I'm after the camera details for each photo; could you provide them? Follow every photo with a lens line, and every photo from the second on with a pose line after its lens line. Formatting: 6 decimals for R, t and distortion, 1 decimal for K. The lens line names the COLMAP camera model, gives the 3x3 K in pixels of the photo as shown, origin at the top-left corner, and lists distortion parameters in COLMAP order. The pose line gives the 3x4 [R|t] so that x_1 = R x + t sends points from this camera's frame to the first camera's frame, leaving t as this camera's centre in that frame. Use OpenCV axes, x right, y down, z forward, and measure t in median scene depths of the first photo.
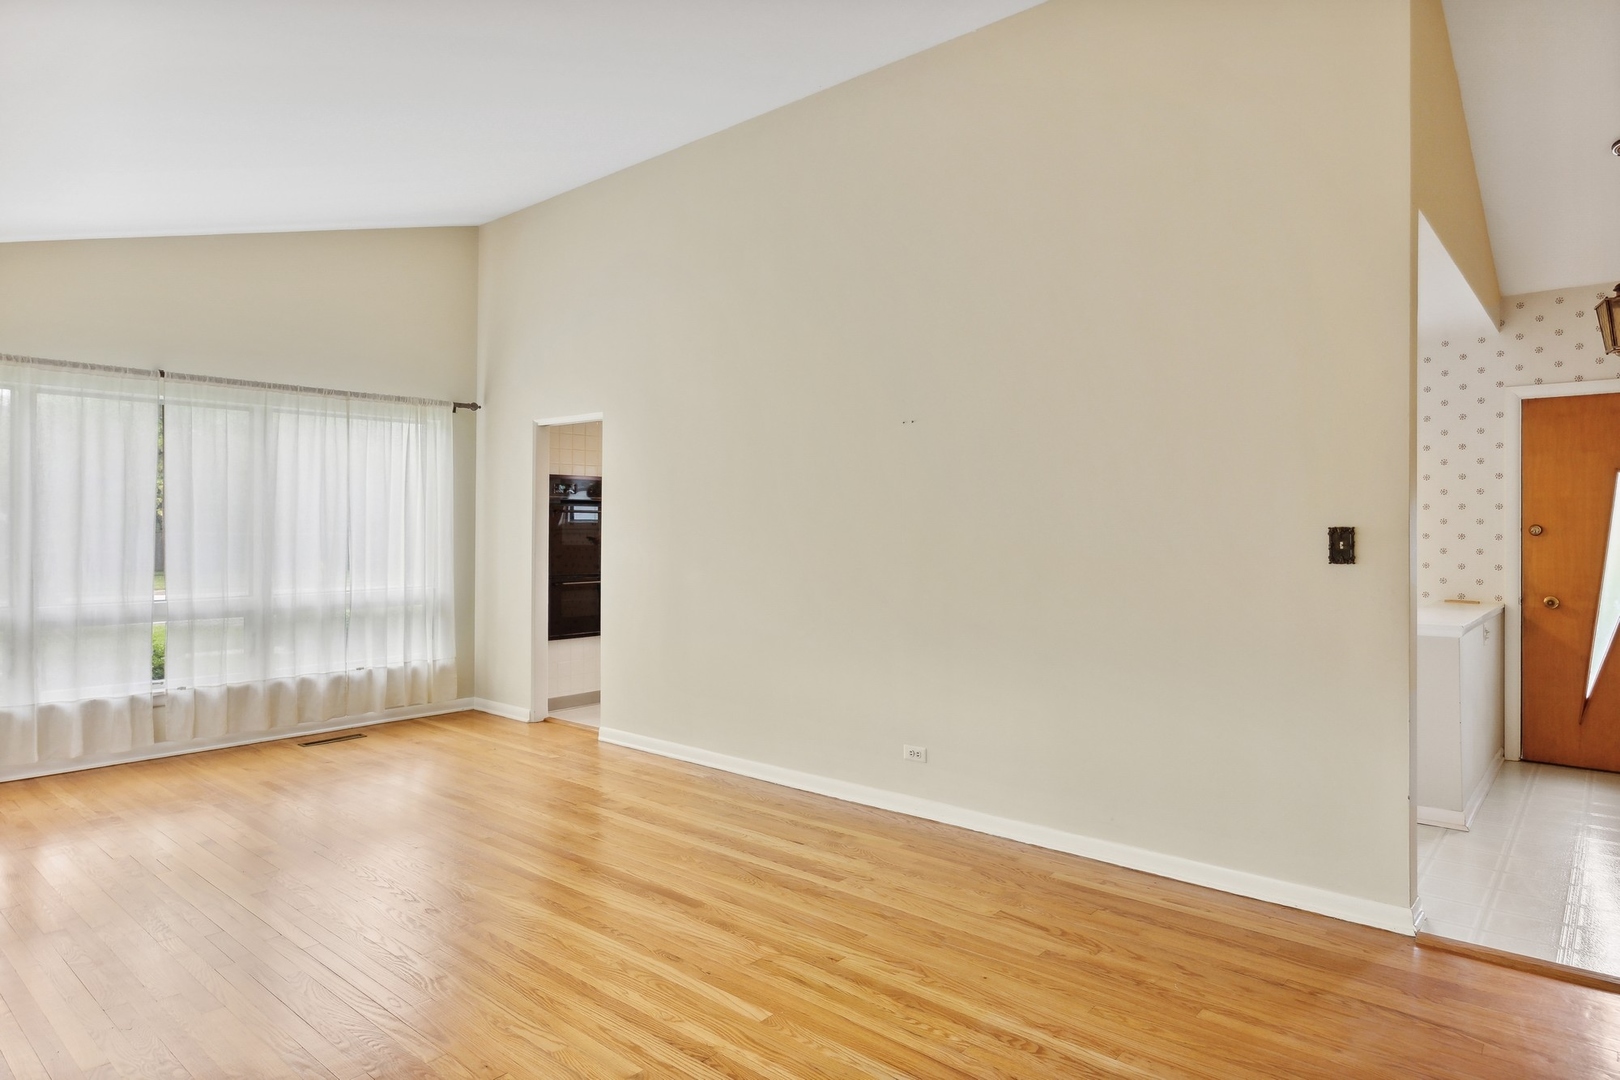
lens RADIAL K [[939.1, 0, 812.4], [0, 939.1, 528.0], [0, 0, 1]] dist [-0.003840, -0.001146]
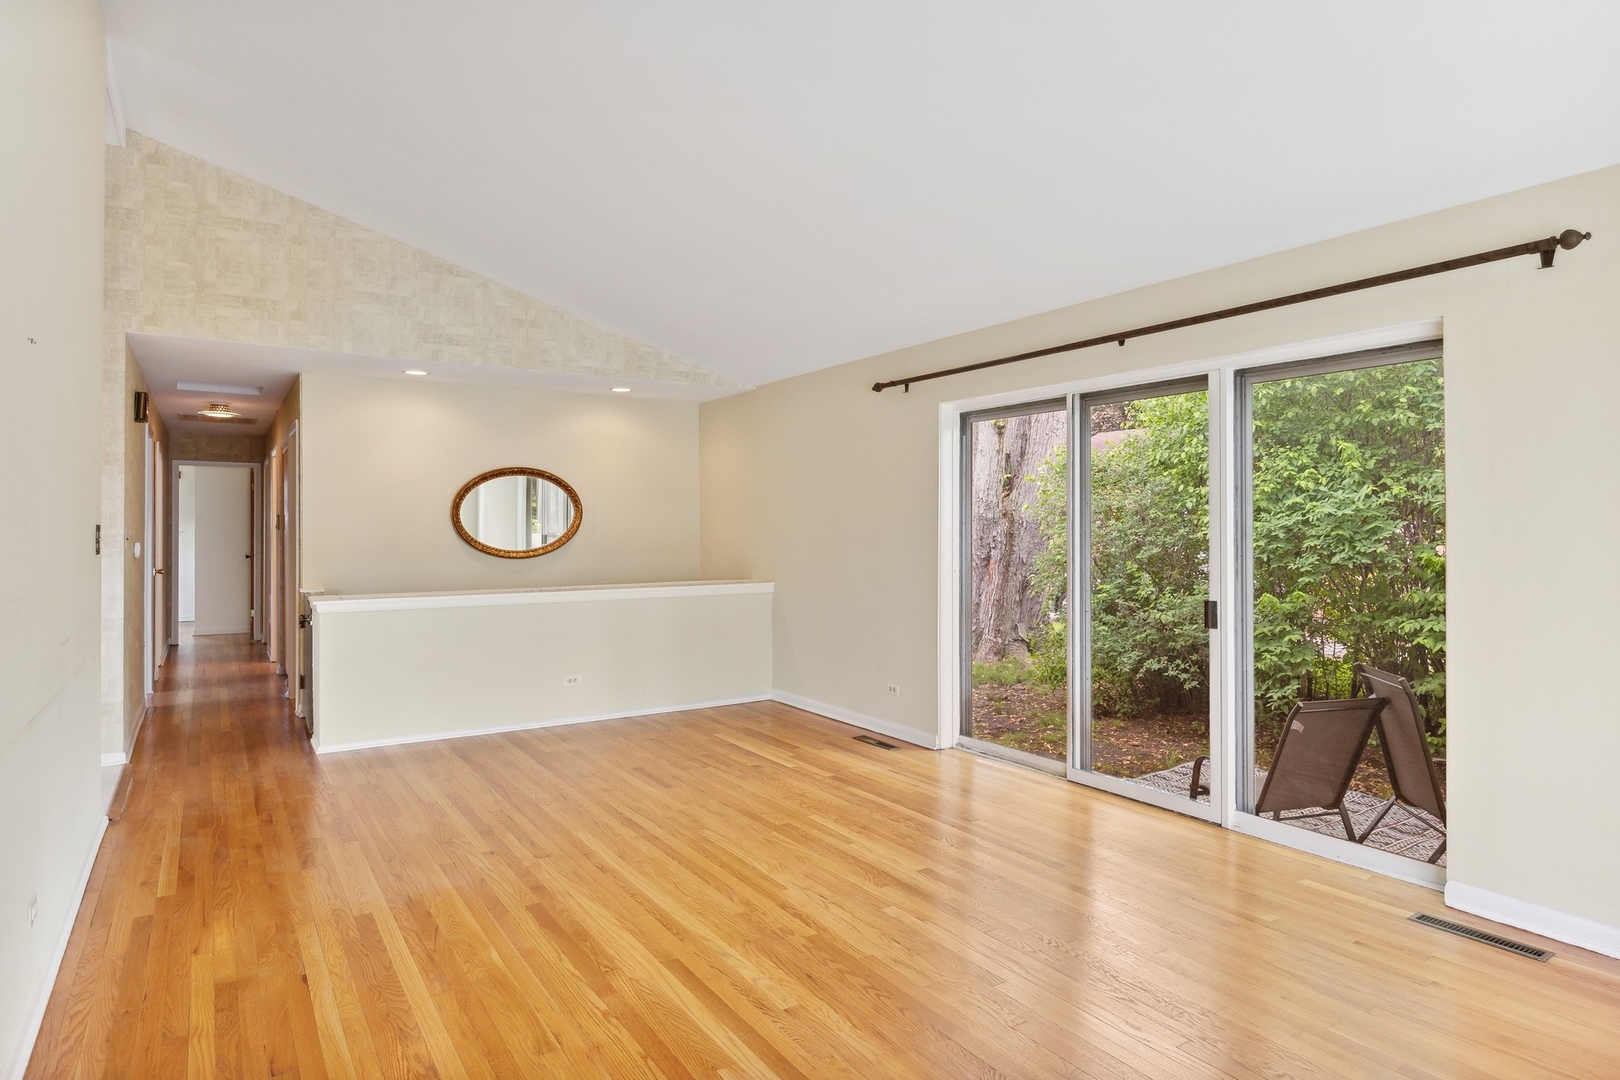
lens RADIAL K [[939.1, 0, 812.4], [0, 939.1, 528.0], [0, 0, 1]] dist [-0.003840, -0.001146]
pose [[-0.959026, -0.001408, 0.283314, -0.452151], [-0.001293, 0.999999, 0.000596, 0.000471], [-0.283315, 0.000205, -0.959027, 1.232522]]
